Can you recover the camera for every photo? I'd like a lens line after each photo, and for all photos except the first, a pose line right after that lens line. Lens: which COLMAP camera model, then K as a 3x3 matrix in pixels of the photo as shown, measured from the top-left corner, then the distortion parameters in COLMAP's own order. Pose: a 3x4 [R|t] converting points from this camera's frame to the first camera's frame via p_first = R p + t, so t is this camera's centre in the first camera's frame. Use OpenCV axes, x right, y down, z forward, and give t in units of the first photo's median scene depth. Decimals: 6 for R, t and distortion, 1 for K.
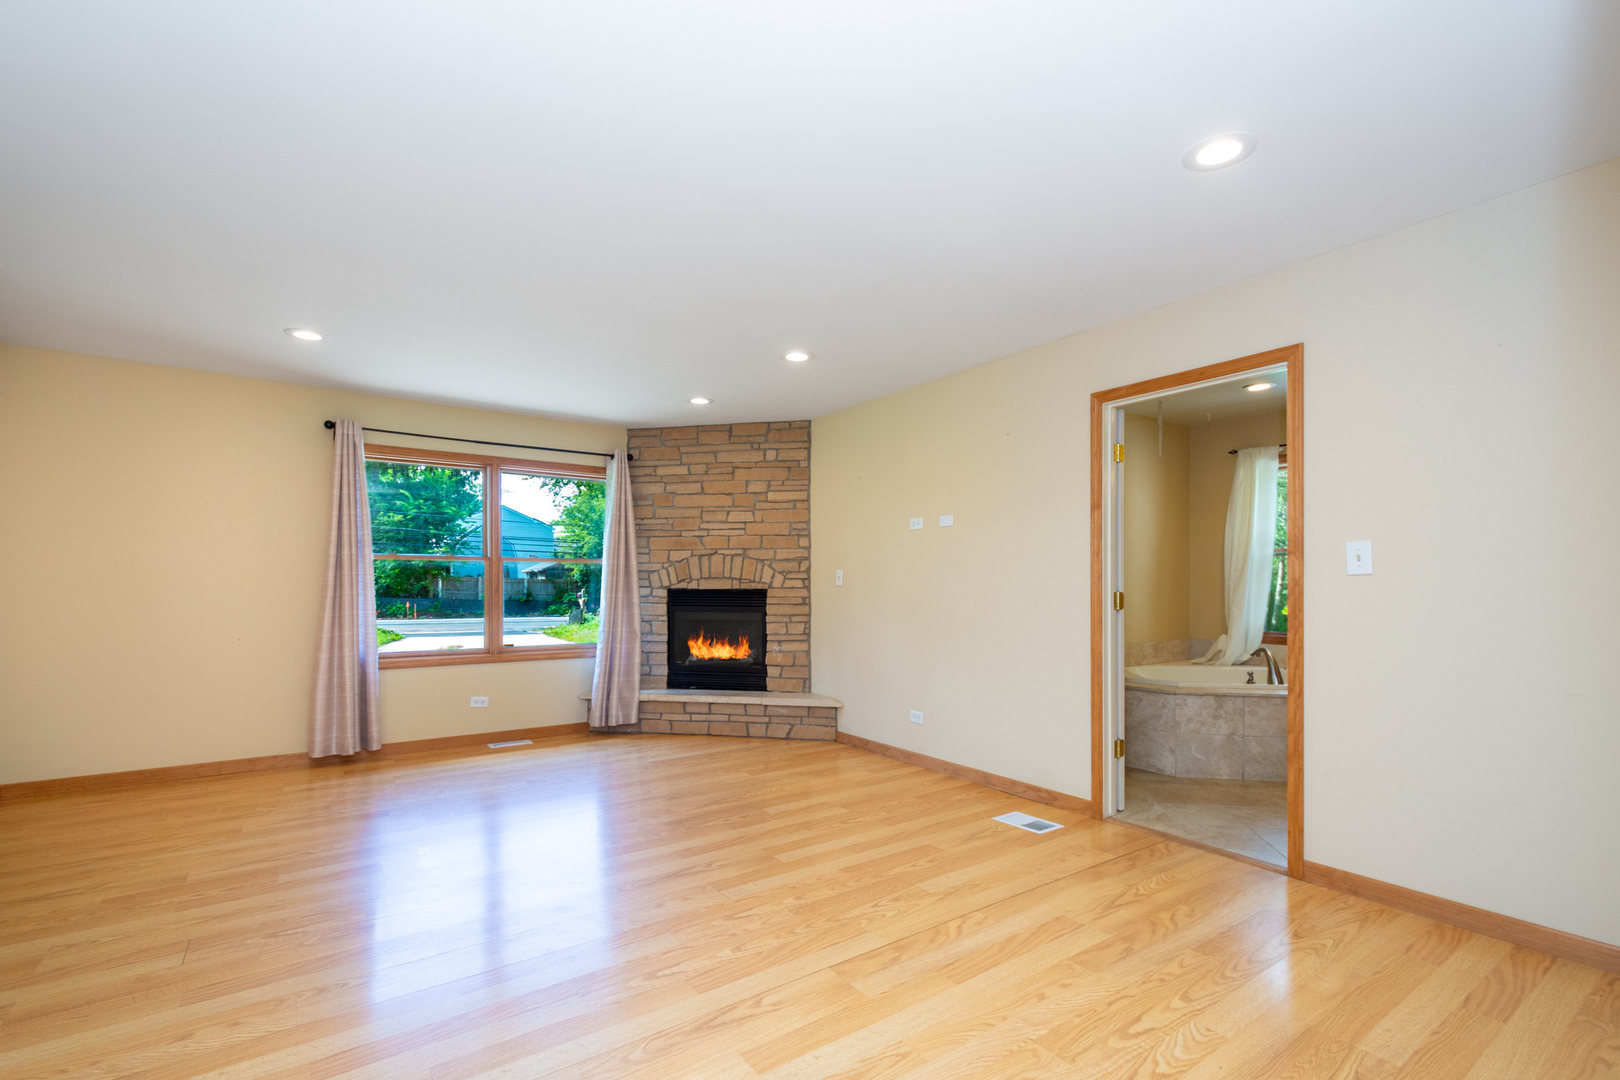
lens RADIAL K [[713.1, 0, 824.4], [0, 713.1, 585.4], [0, 0, 1]] dist [0.005245, -0.002192]
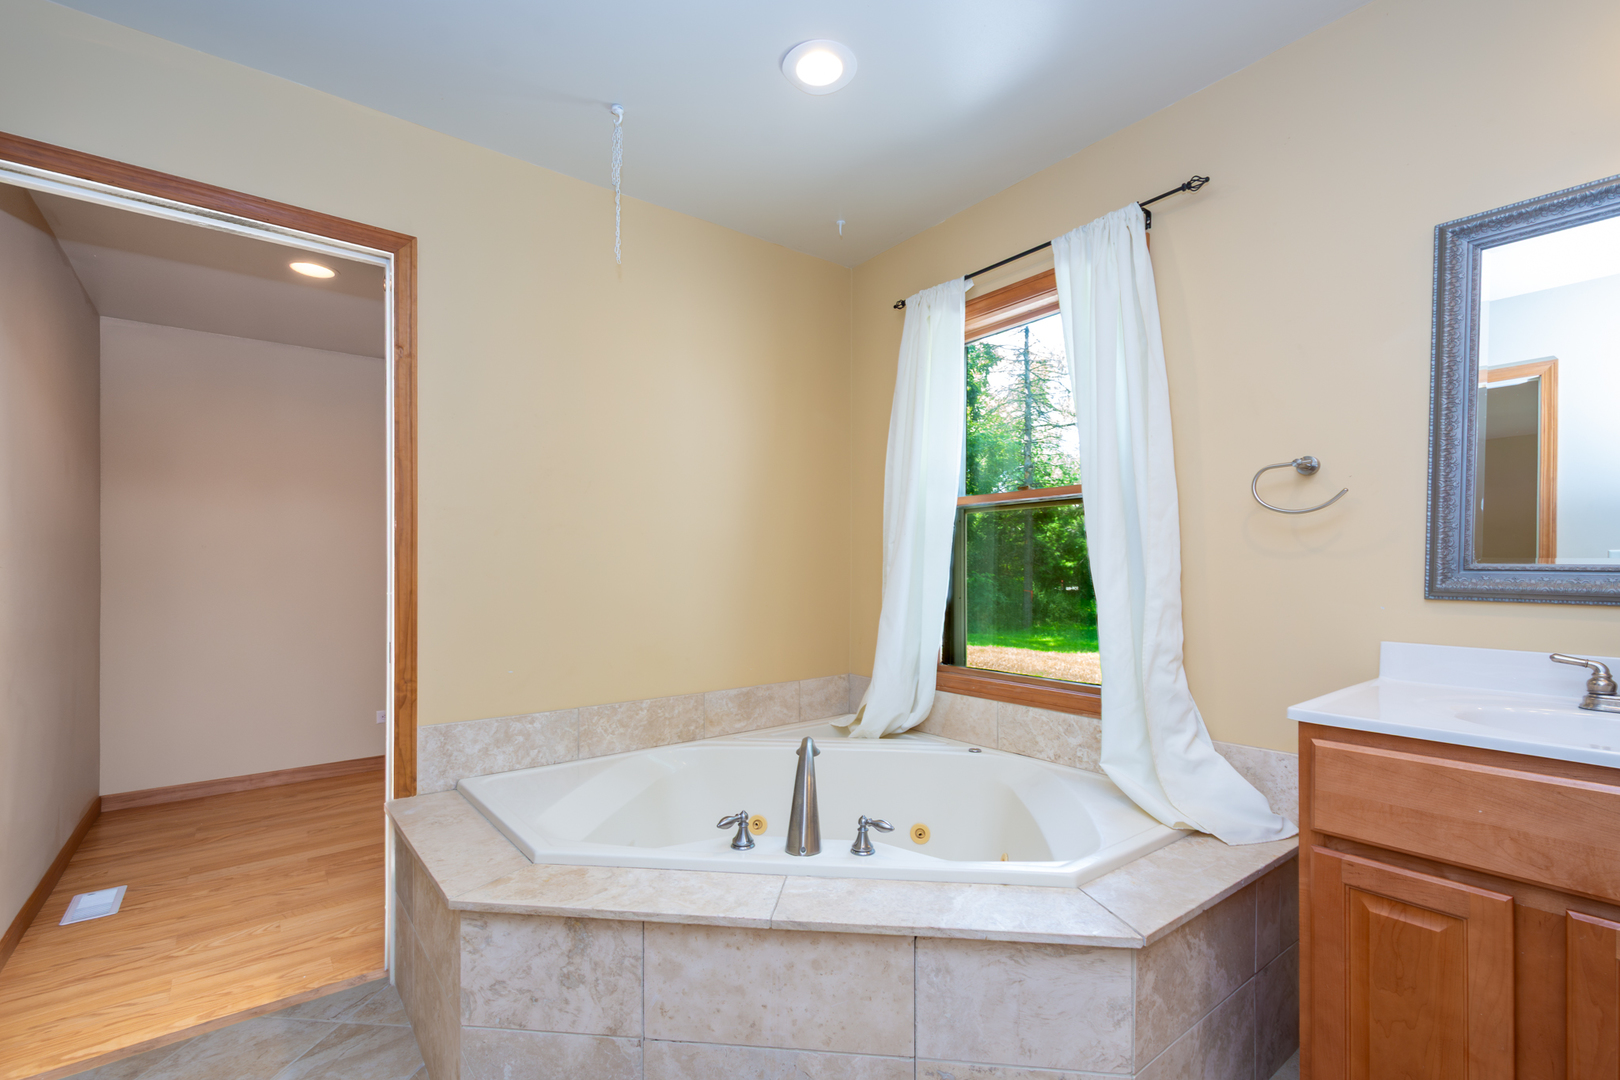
lens RADIAL K [[713.1, 0, 829.1], [0, 713.1, 577.8], [0, 0, 1]] dist [0.005245, -0.002192]
pose [[0.997985, 0.000291, 0.063456, 0.257727], [-0.001180, 0.999902, 0.013967, -0.002145], [-0.063446, -0.014014, 0.997887, 0.265542]]
